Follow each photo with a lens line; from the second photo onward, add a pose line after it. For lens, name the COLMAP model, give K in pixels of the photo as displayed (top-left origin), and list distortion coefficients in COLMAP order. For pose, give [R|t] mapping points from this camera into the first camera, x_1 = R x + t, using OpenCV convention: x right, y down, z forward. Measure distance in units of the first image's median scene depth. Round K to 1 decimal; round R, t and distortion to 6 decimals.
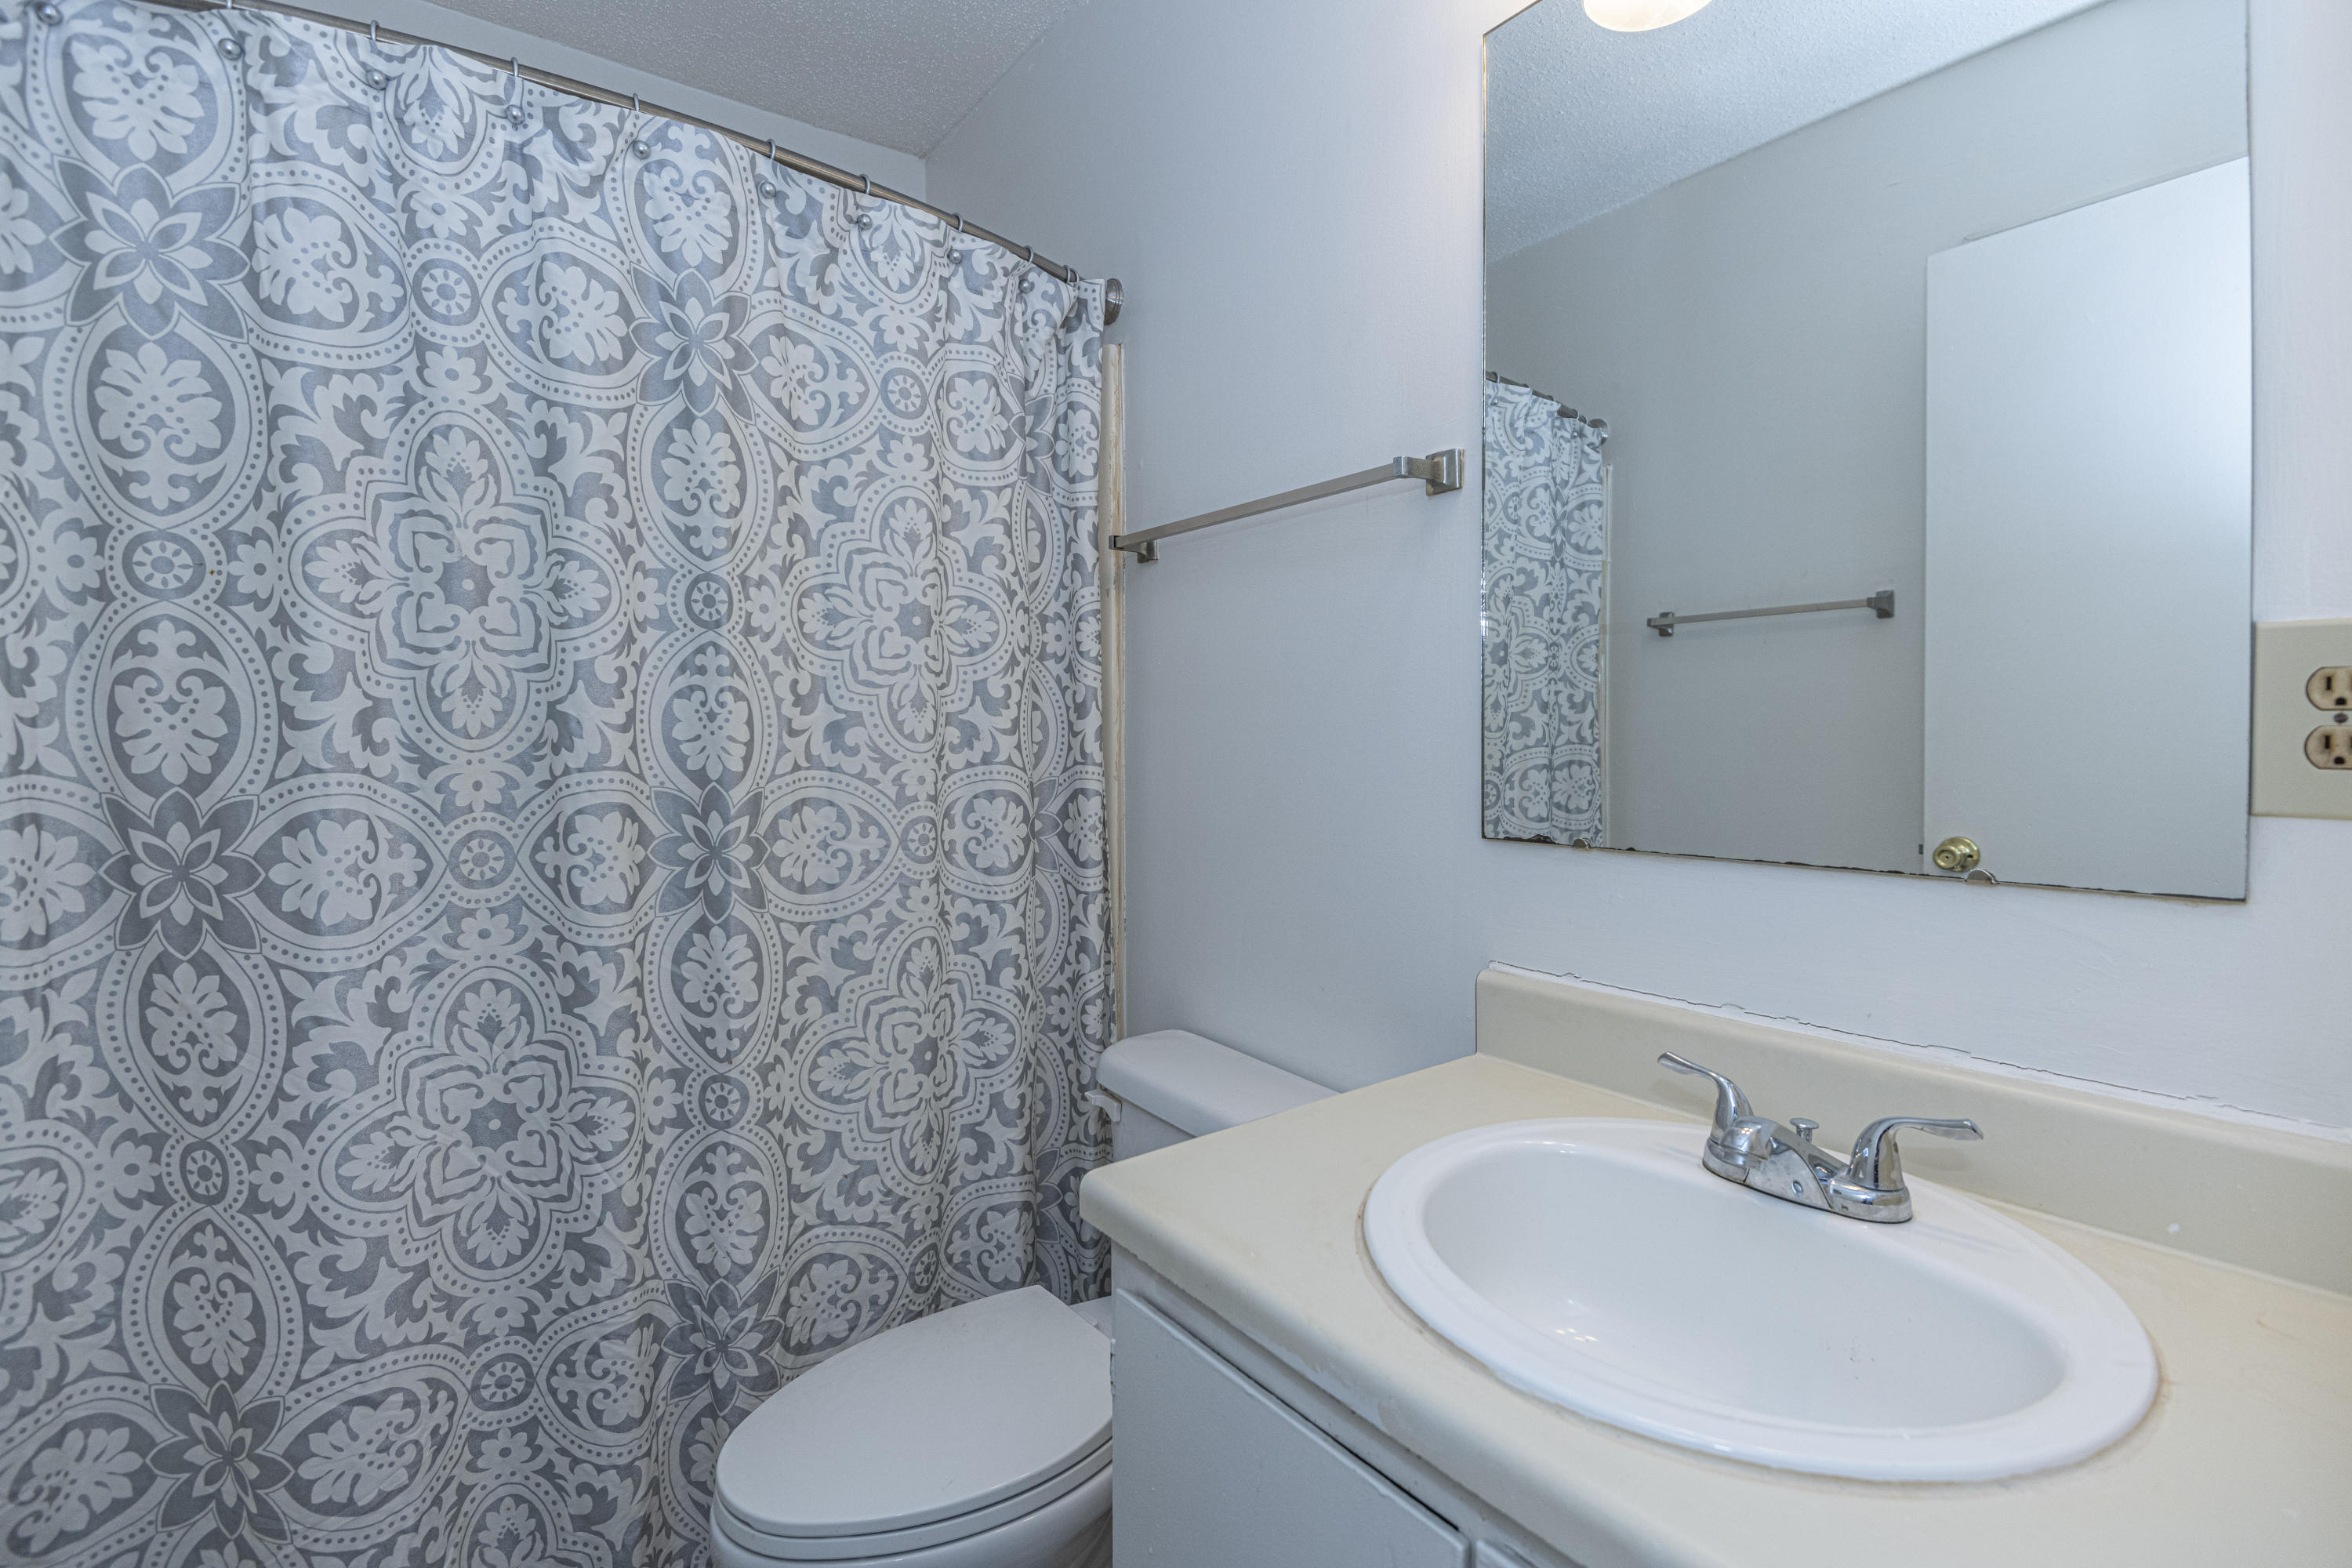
lens RADIAL K [[1058.2, 0, 1193.0], [0, 1058.2, 761.5], [0, 0, 1]] dist [0.030807, -0.025554]
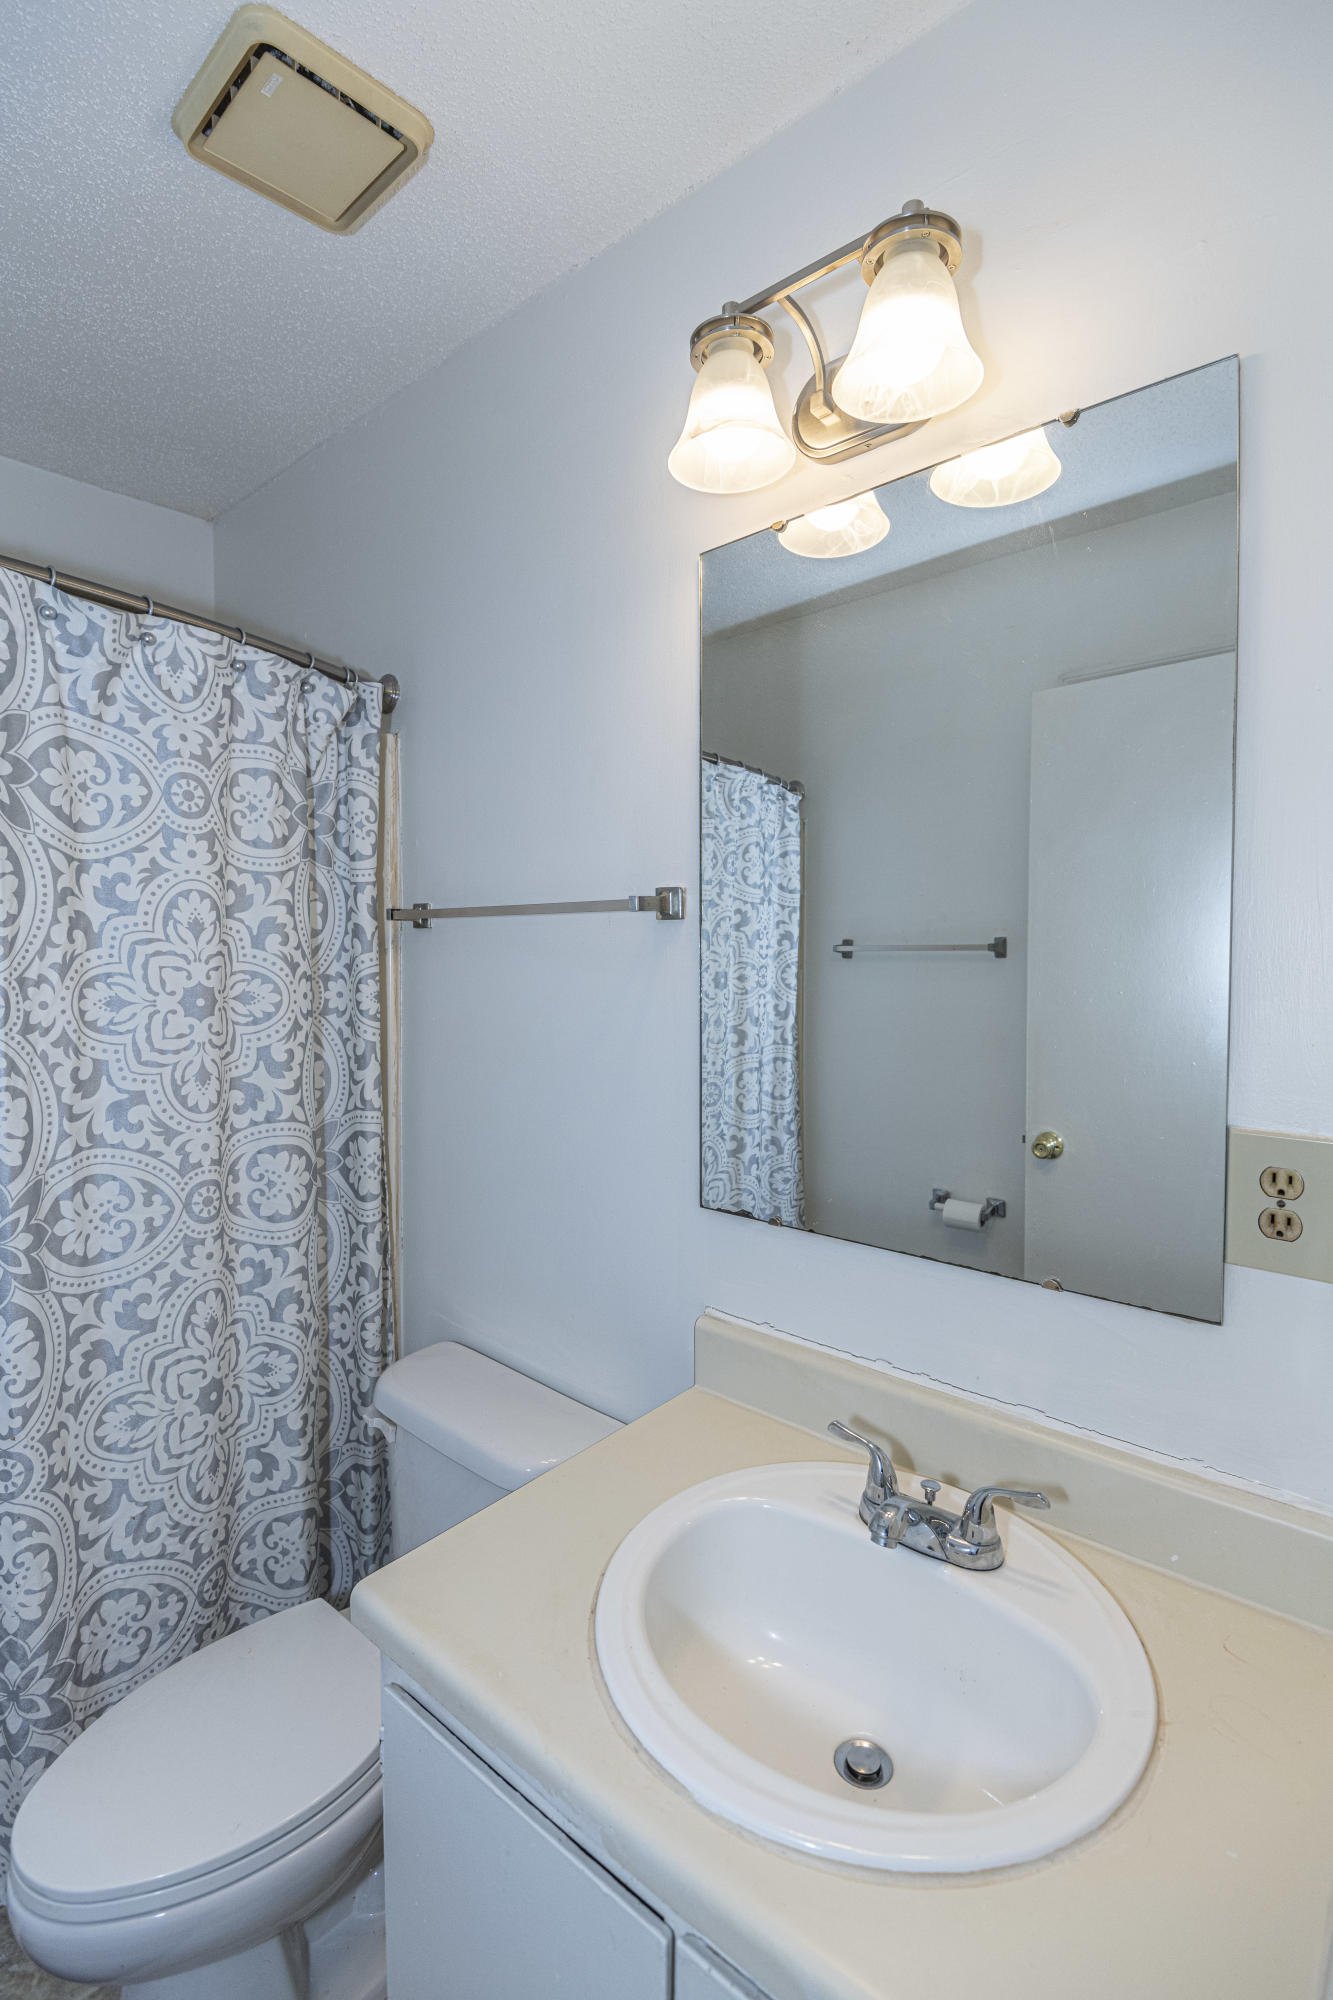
lens RADIAL K [[899.8, 0, 666.4], [0, 899.8, 886.0], [0, 0, 1]] dist [0.030807, -0.025554]
pose [[0.979915, -0.002206, 0.199405, 0.023813], [0.000347, 0.999956, 0.009356, -0.263148], [-0.199417, -0.009099, 0.979873, -0.008990]]
